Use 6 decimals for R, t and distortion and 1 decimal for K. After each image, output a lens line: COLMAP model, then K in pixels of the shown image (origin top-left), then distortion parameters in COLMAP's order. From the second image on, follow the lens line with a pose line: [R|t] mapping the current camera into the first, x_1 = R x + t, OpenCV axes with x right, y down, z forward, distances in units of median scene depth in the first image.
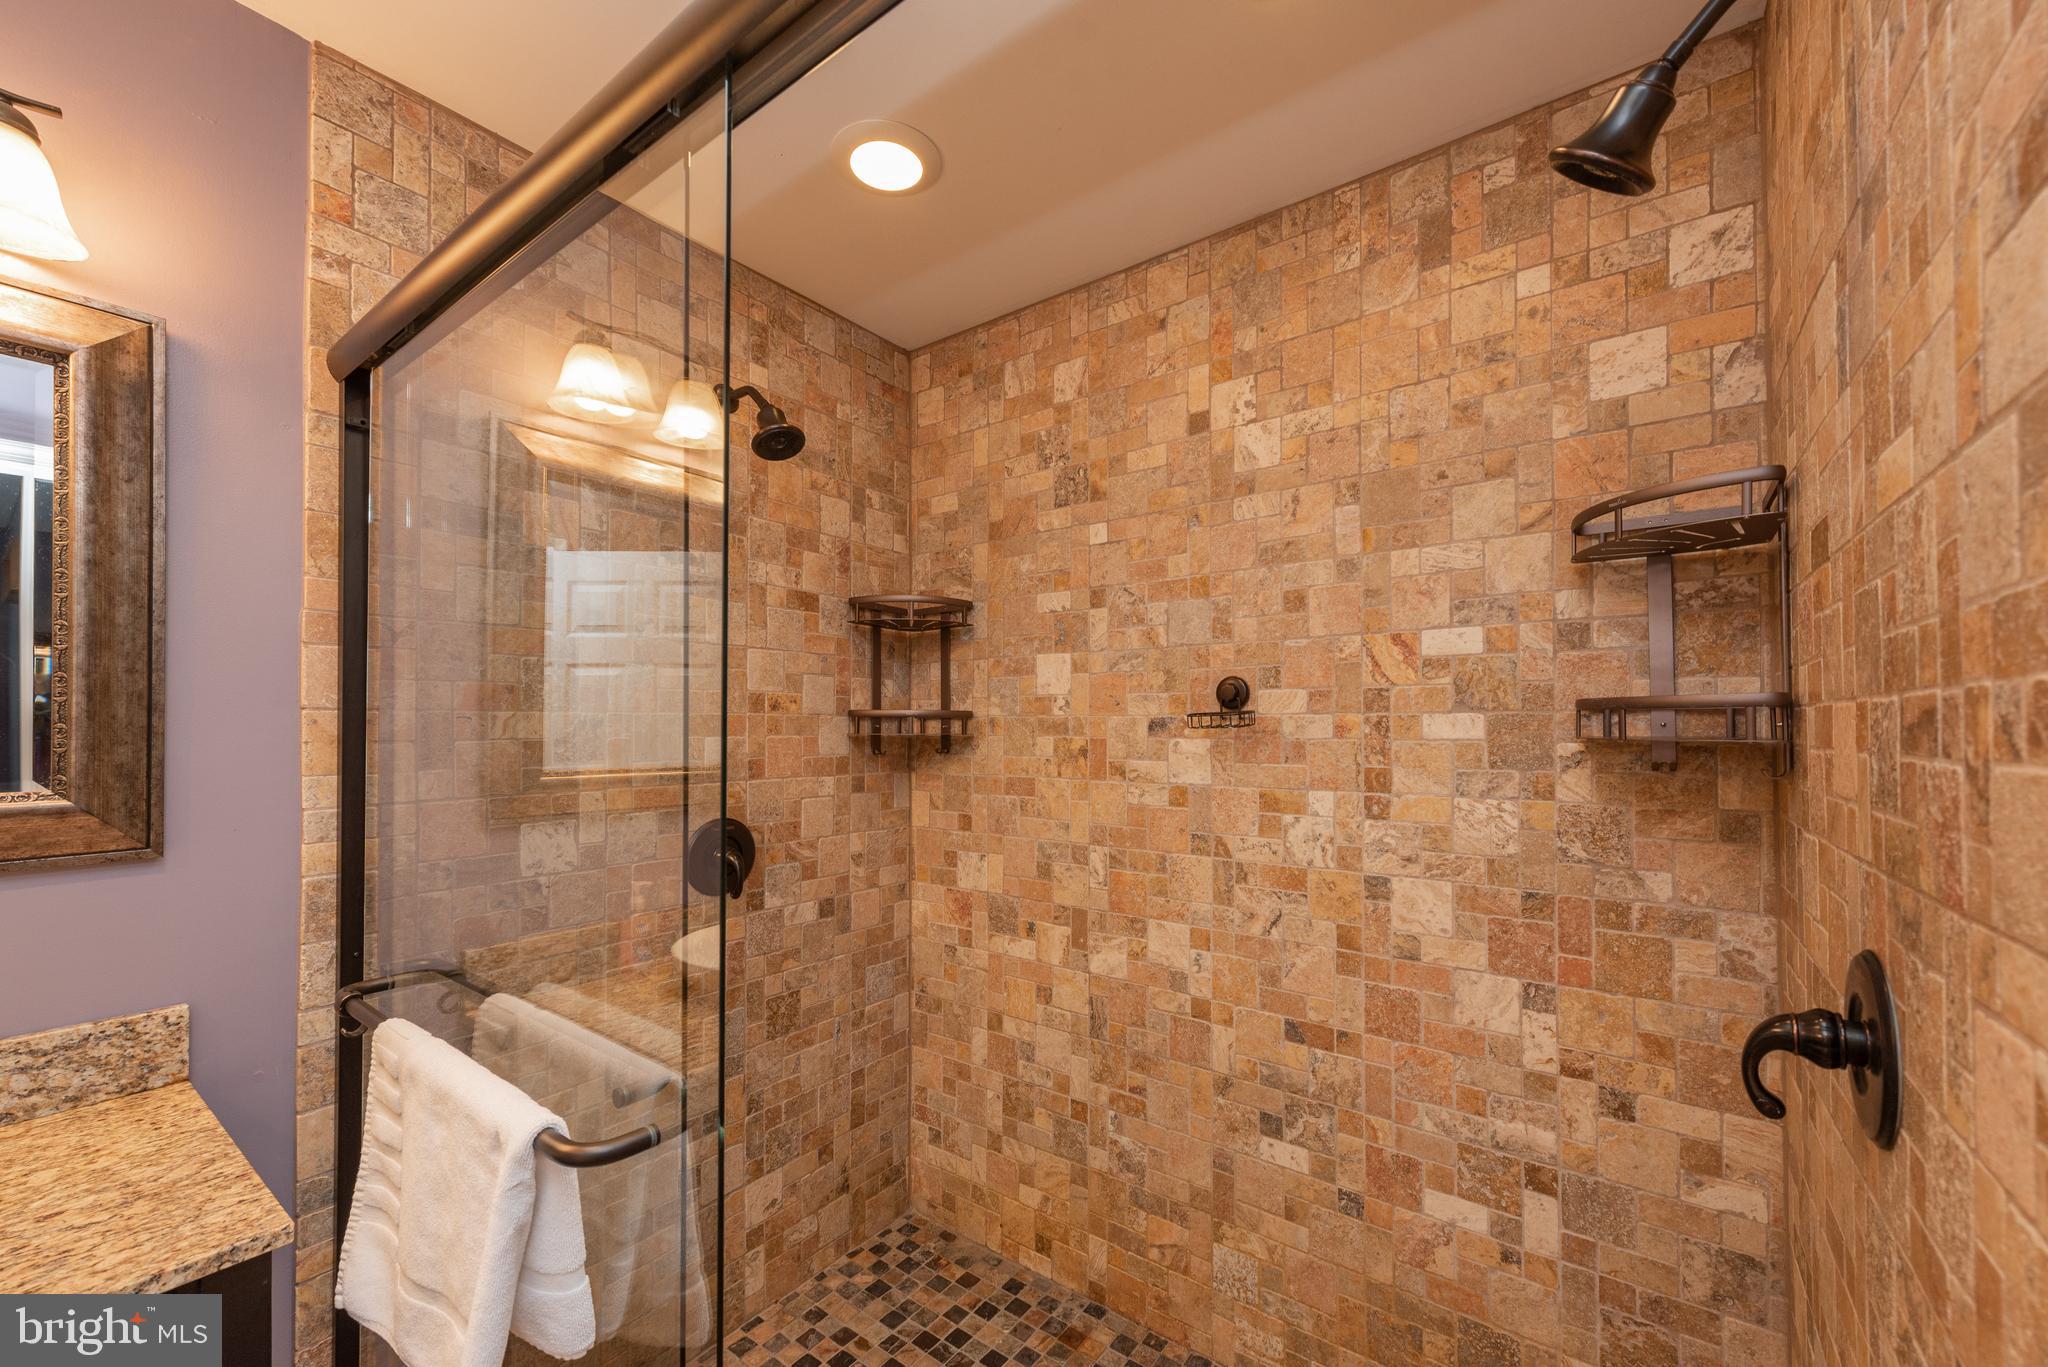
lens RADIAL K [[824.3, 0, 981.1], [0, 824.3, 716.3], [0, 0, 1]] dist [0.004645, -0.001601]
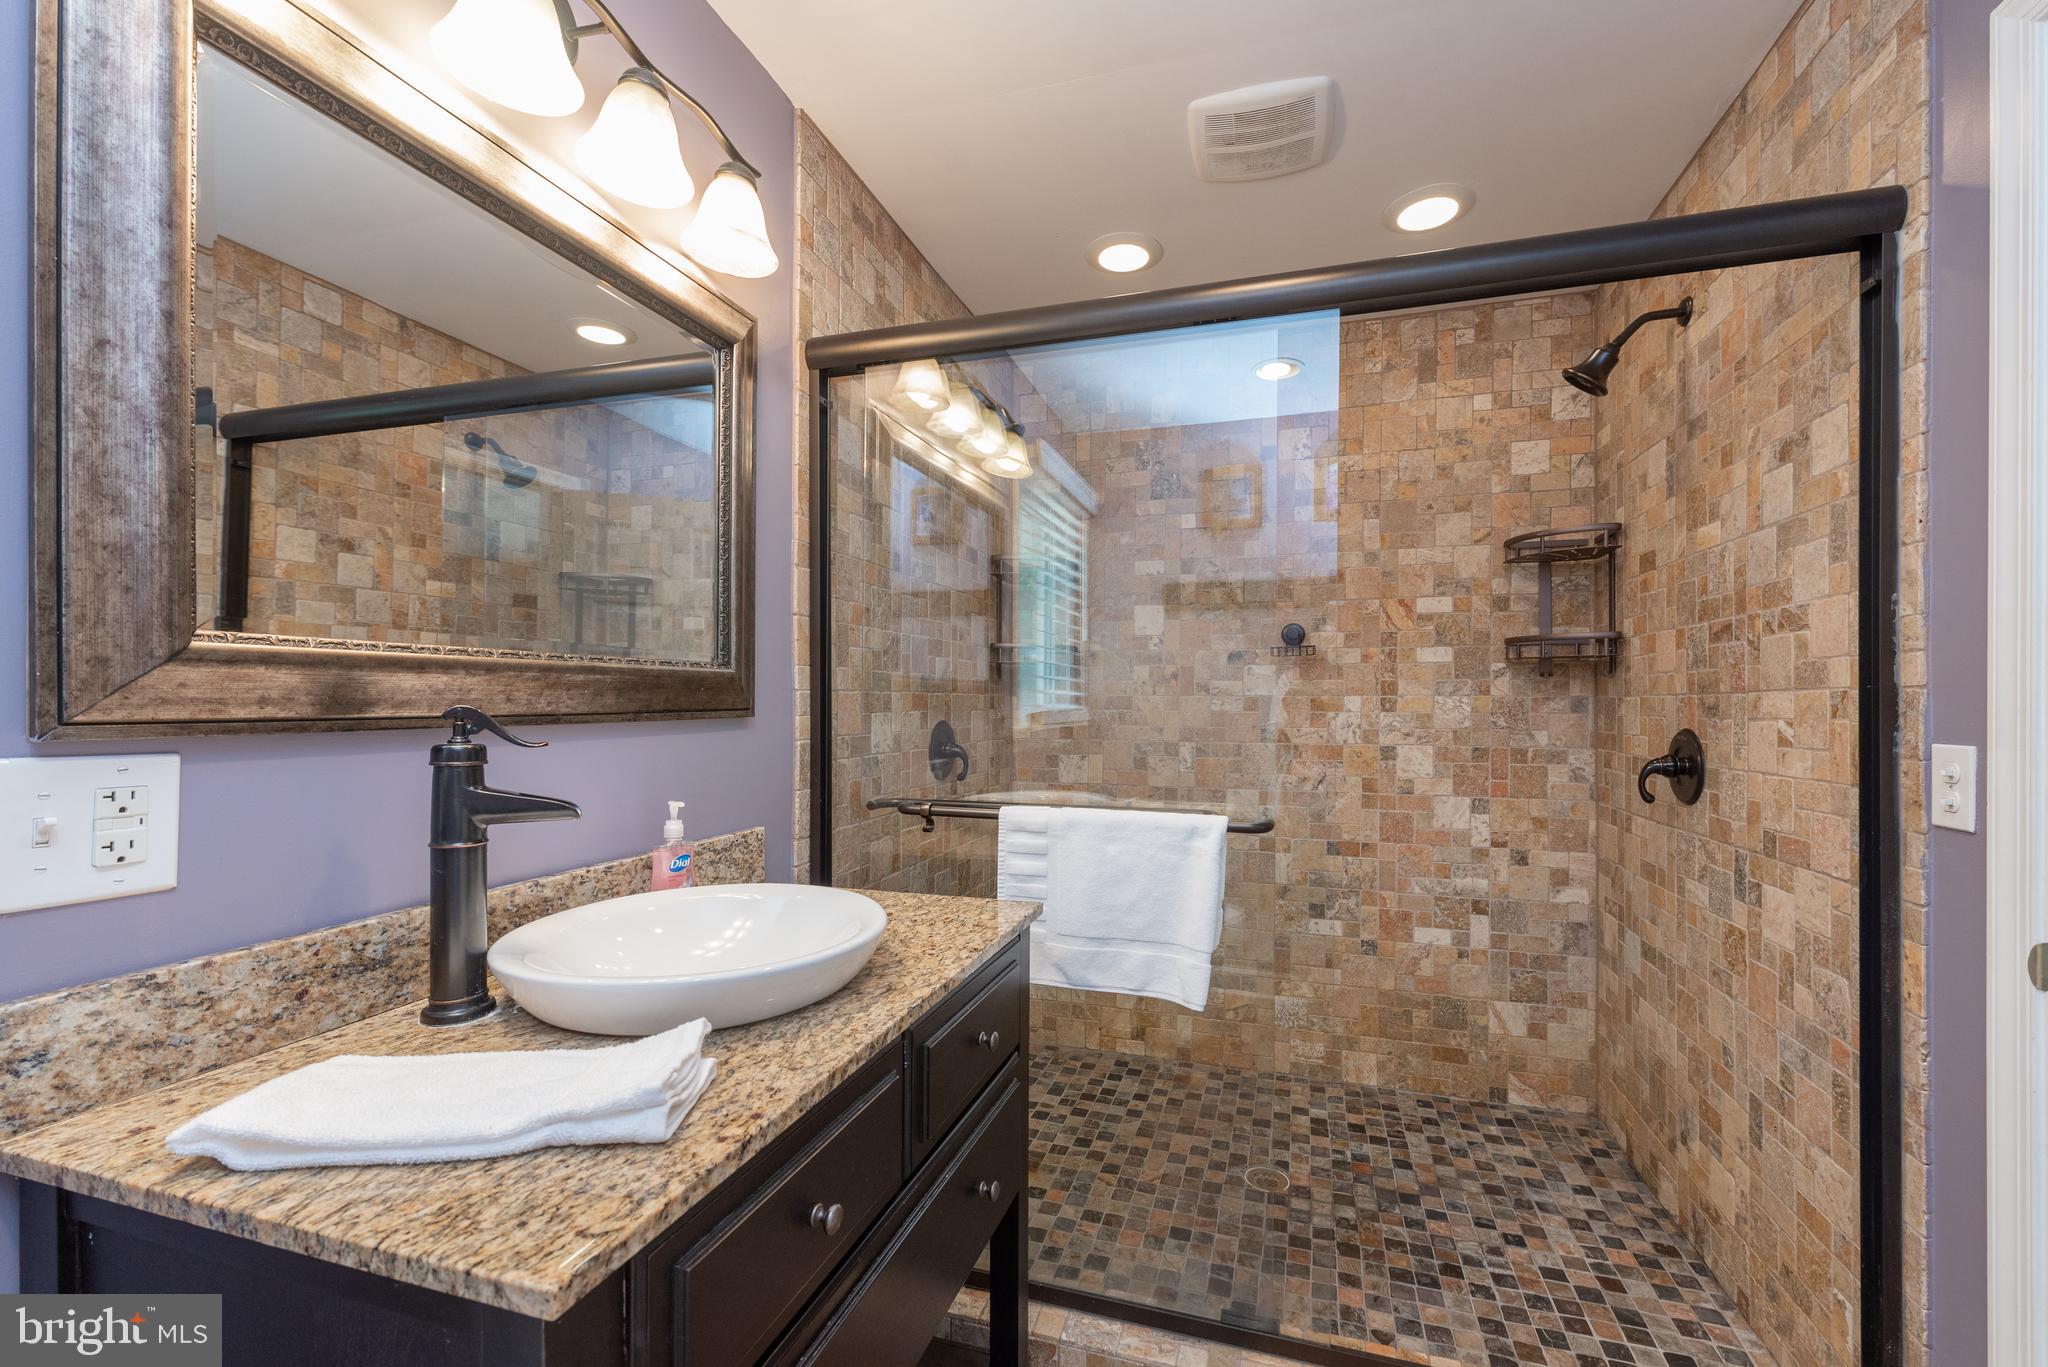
lens RADIAL K [[824.3, 0, 1032.7], [0, 824.3, 696.3], [0, 0, 1]] dist [0.004645, -0.001601]
pose [[0.941866, 0.007705, 0.335899, -0.783035], [-0.011435, 0.999893, 0.009129, 0.092231], [-0.335793, -0.012439, 0.941854, -0.329314]]
